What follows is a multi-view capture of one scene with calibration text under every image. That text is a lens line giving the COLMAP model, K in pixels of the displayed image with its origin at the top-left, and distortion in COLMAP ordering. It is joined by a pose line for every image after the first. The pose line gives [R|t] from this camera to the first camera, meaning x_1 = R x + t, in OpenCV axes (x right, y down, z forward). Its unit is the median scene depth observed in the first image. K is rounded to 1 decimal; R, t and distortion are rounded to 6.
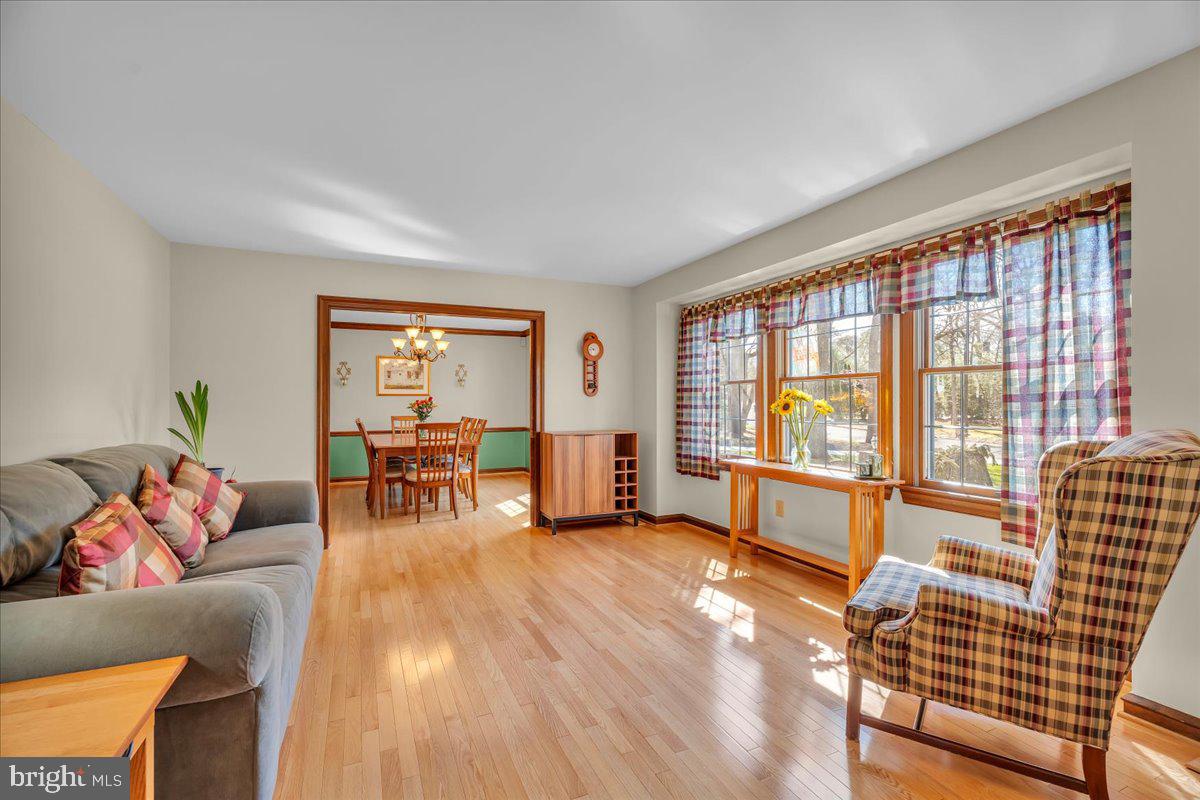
lens RADIAL K [[540.4, 0, 598.4], [0, 540.4, 398.6], [0, 0, 1]] dist [-0.003928, -0.000826]
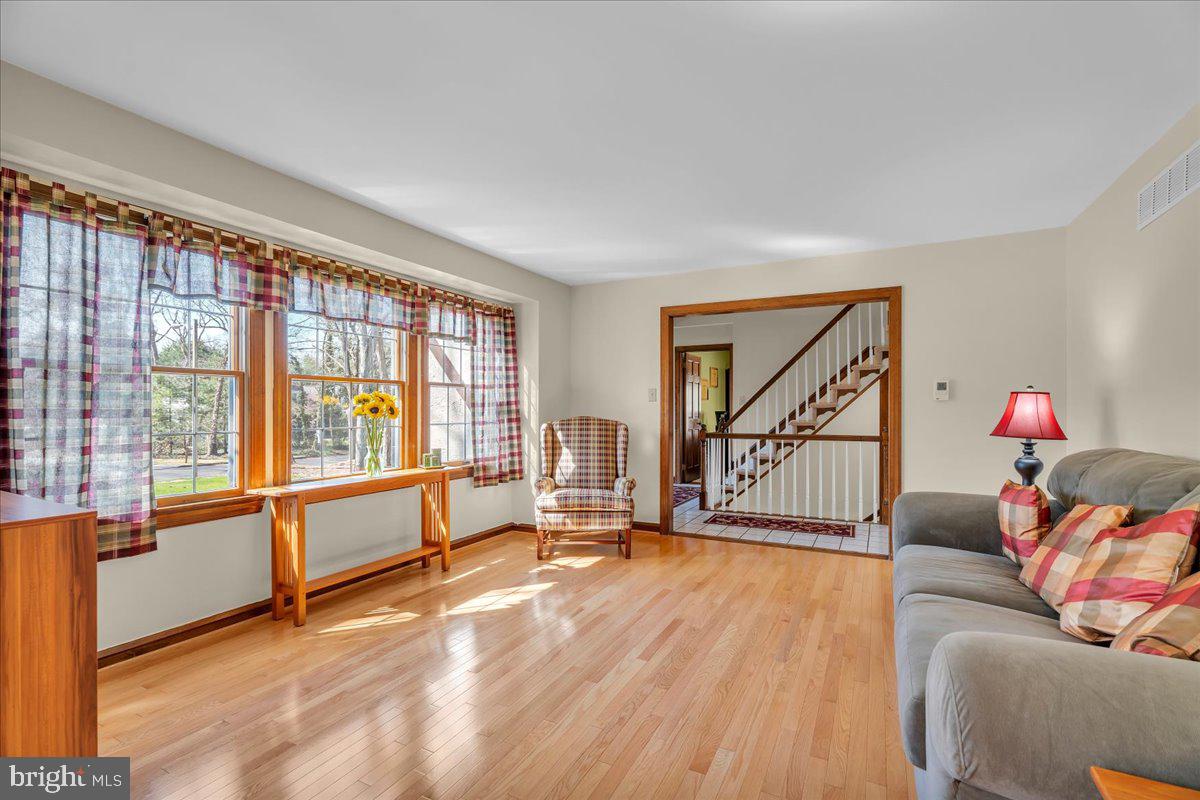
lens RADIAL K [[540.4, 0, 604.6], [0, 540.4, 406.9], [0, 0, 1]] dist [-0.003928, -0.000826]
pose [[-0.633518, 0.011919, 0.773636, -0.608846], [0.000684, 0.999890, -0.014845, 0.023681], [-0.773727, -0.008876, -0.633456, 1.279913]]
